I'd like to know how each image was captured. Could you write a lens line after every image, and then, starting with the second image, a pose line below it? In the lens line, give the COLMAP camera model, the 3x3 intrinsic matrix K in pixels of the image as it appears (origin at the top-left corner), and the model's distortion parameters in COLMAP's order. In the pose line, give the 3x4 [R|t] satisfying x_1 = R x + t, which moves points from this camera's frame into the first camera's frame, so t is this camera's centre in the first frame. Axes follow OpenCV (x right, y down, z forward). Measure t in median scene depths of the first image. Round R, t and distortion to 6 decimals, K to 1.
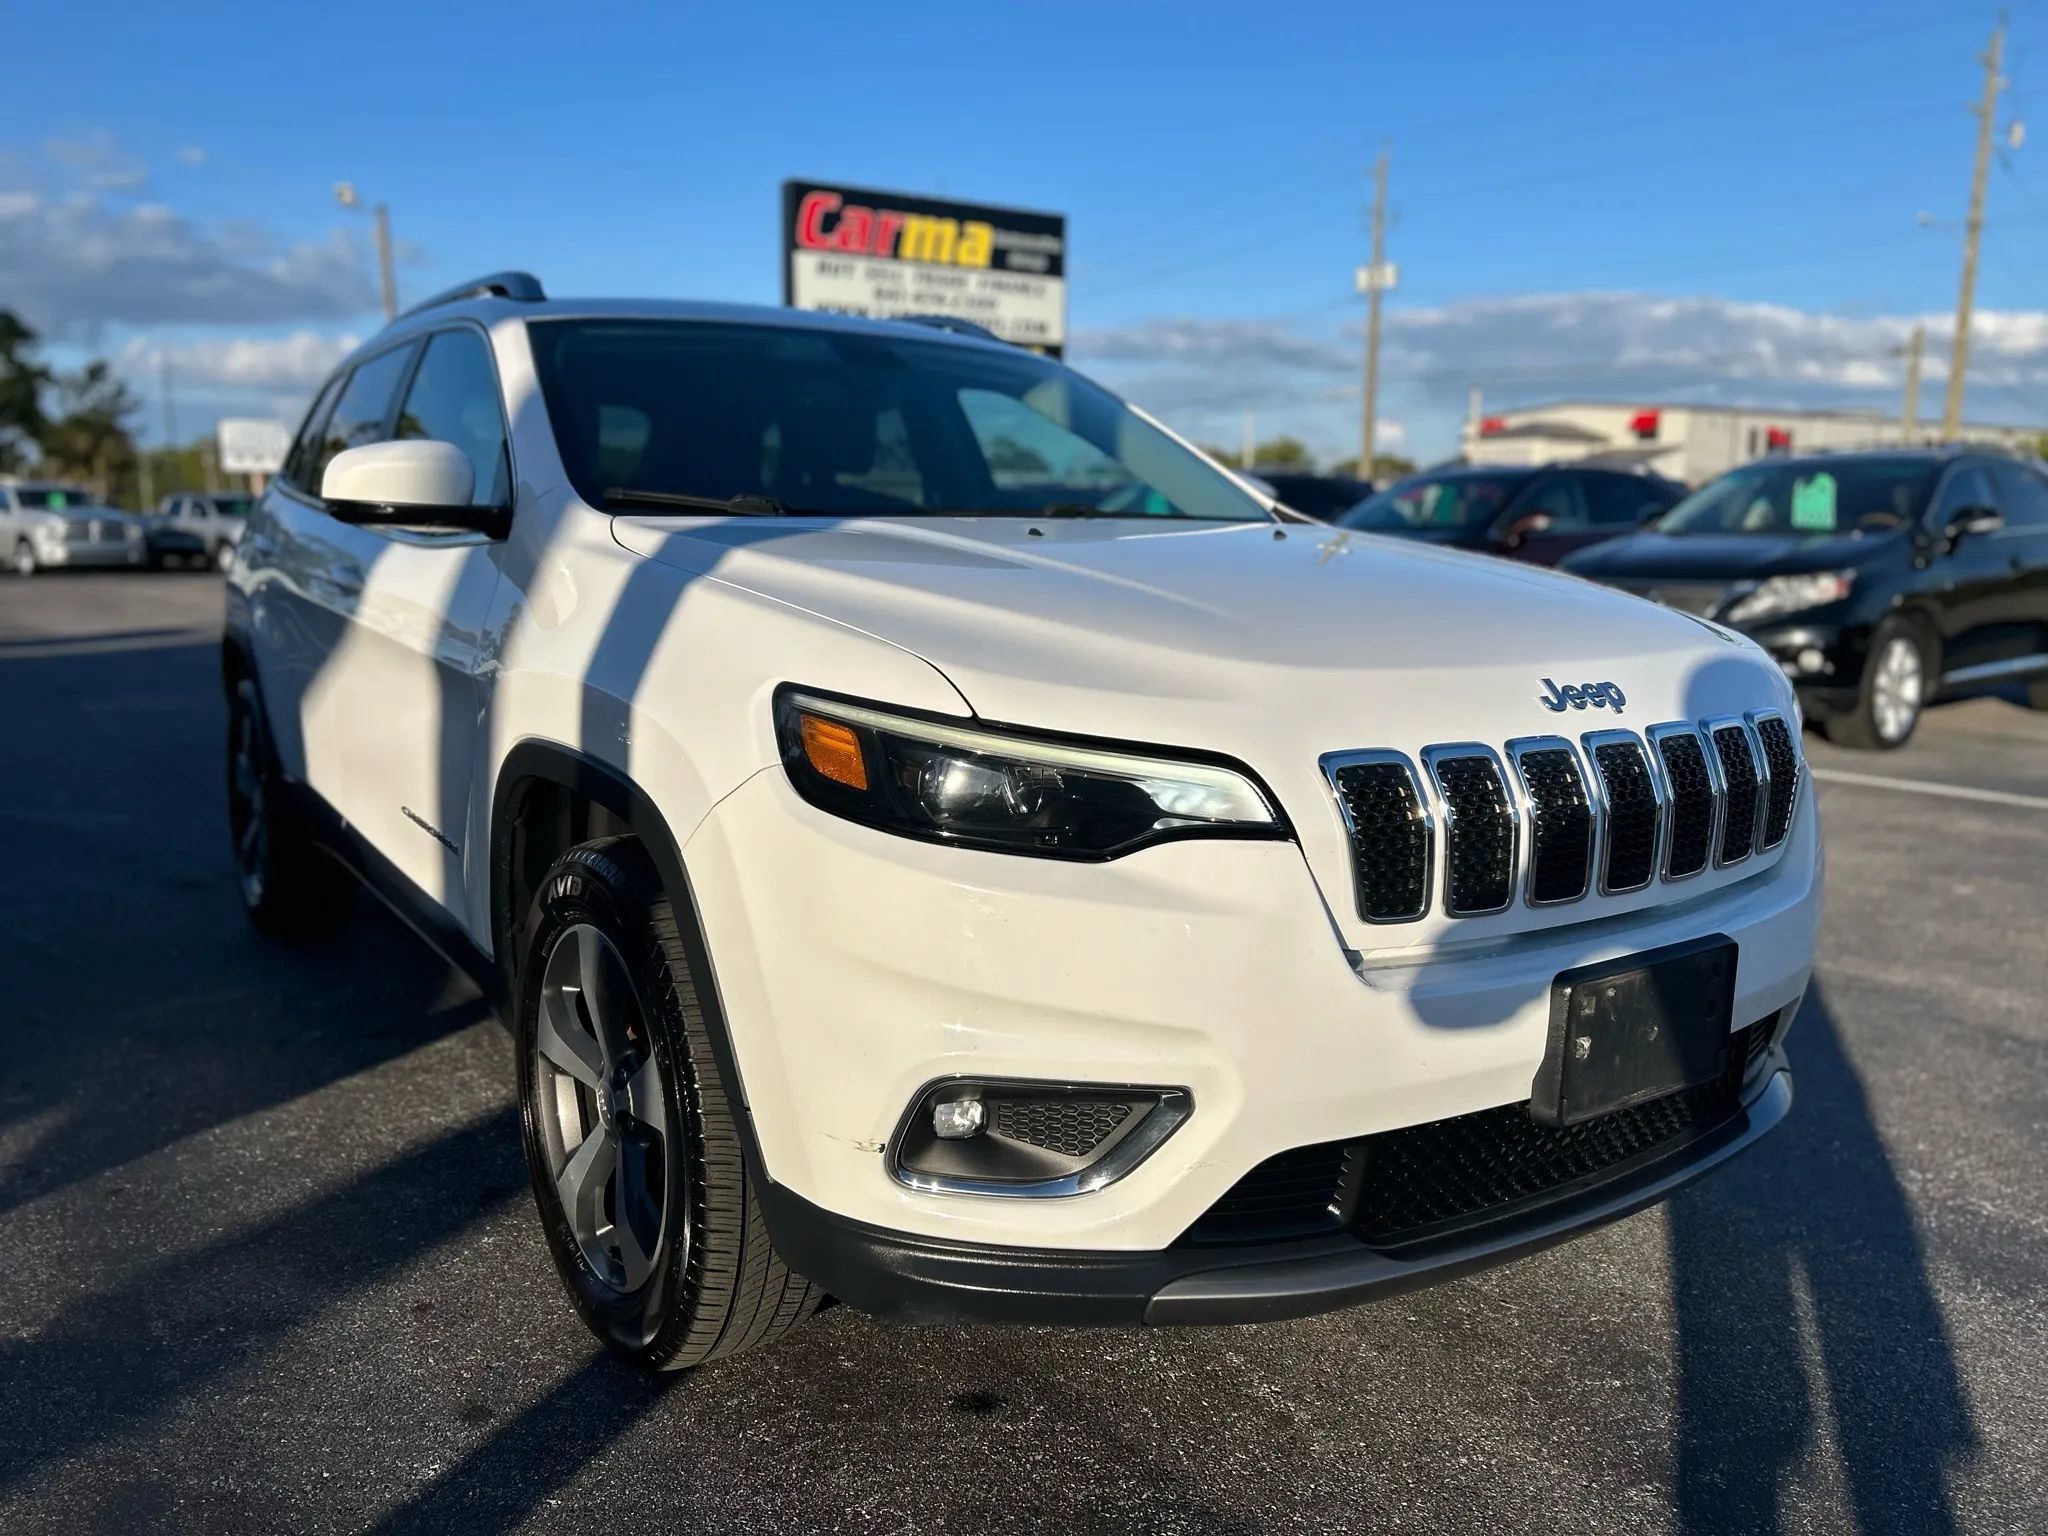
lens RADIAL K [[1559.7, 0, 1016.6], [0, 1559.7, 769.3], [0, 0, 1]] dist [0.062014, -0.064621]
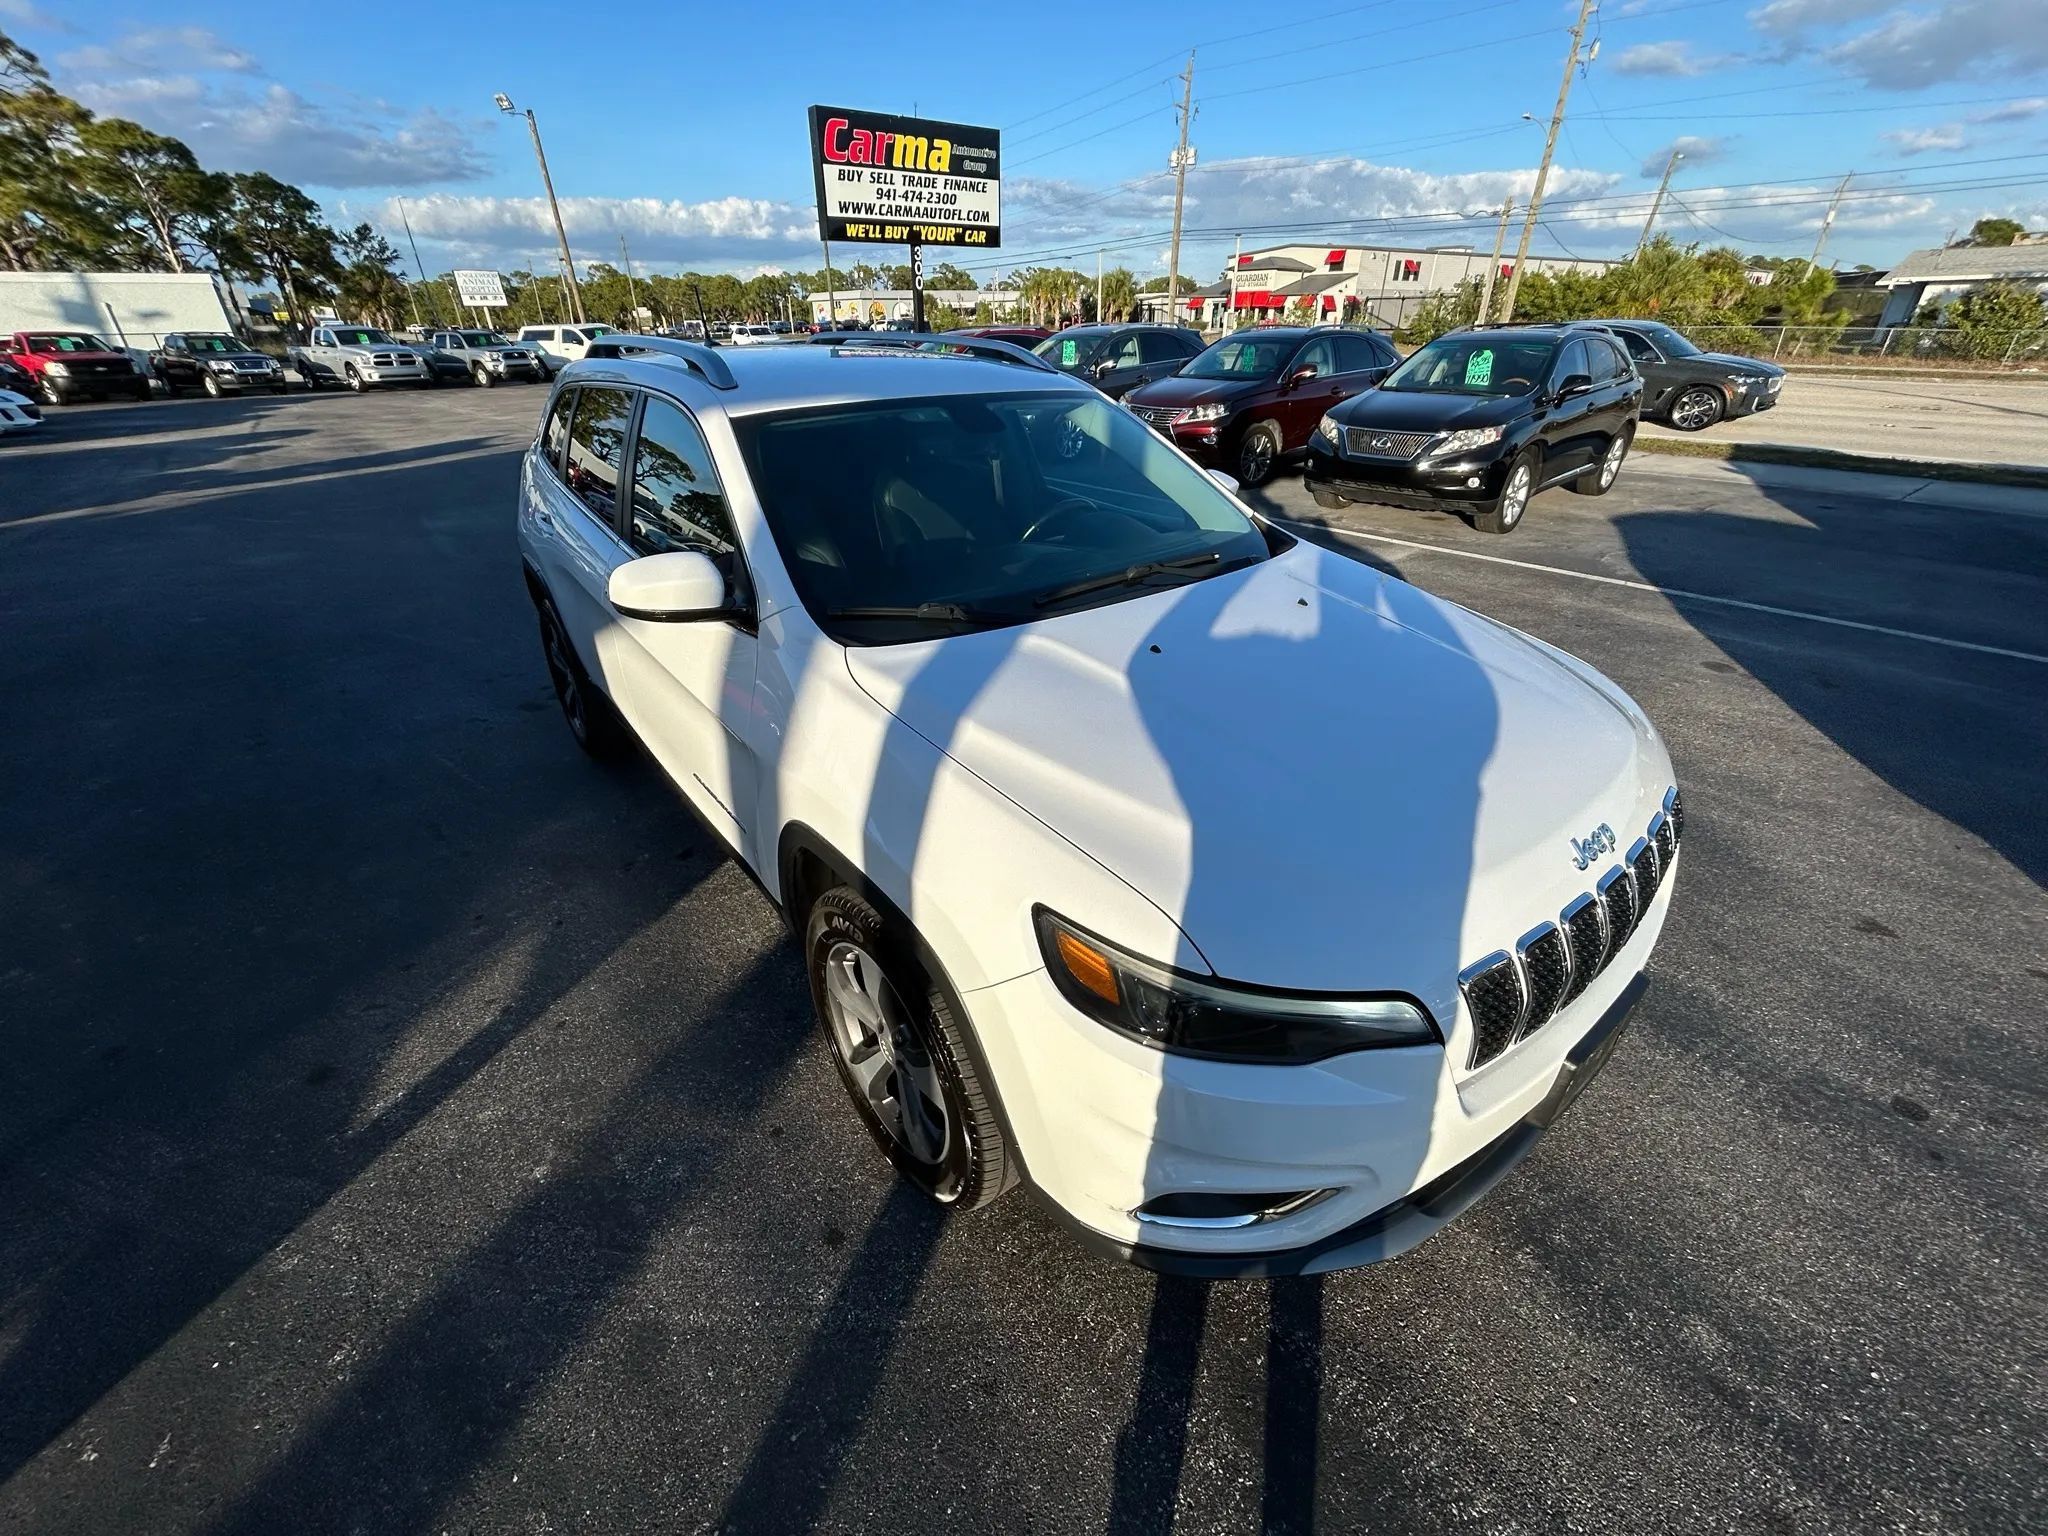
lens RADIAL K [[833.2, 0, 1015.8], [0, 833.2, 769.8], [0, 0, 1]] dist [0.001639, -0.000282]
pose [[0.997749, -0.045006, 0.049721, -0.035010], [0.025868, 0.942282, 0.333819, -0.069338], [-0.061875, -0.331781, 0.941325, 0.065819]]
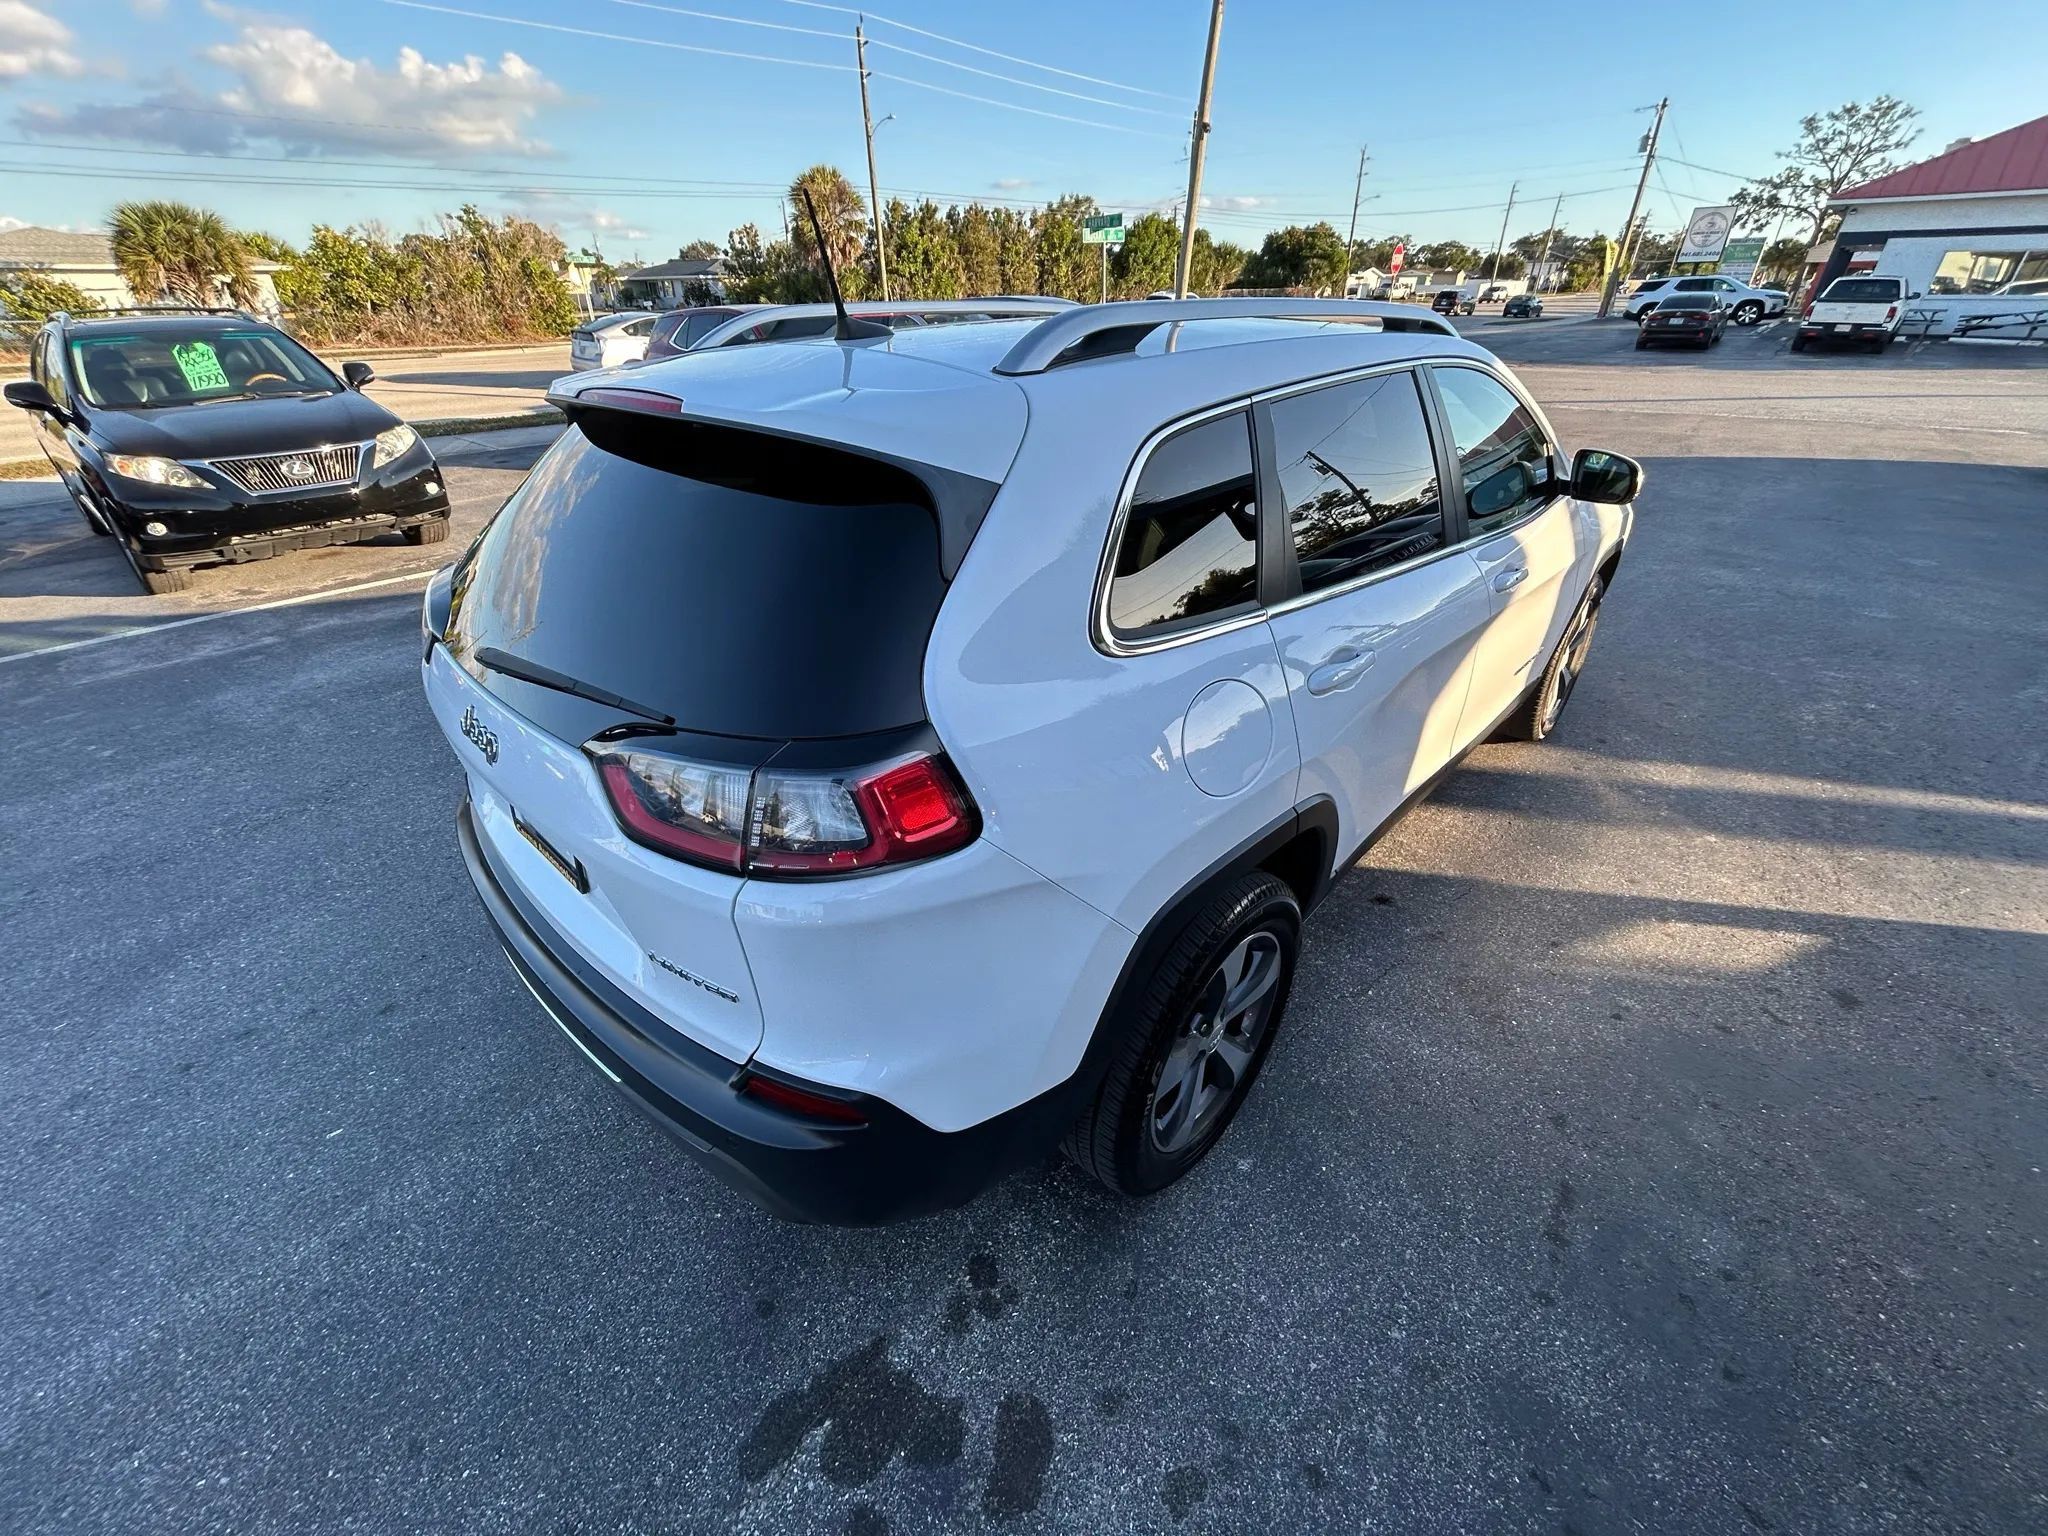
lens RADIAL K [[828.8, 0, 1015.2], [0, 828.8, 776.9], [0, 0, 1]] dist [0.012637, -0.005236]
pose [[-0.227033, -0.498258, 0.836777, -0.317447], [0.159589, 0.828565, 0.536668, -0.135368], [-0.960722, 0.255381, -0.108595, 0.482149]]
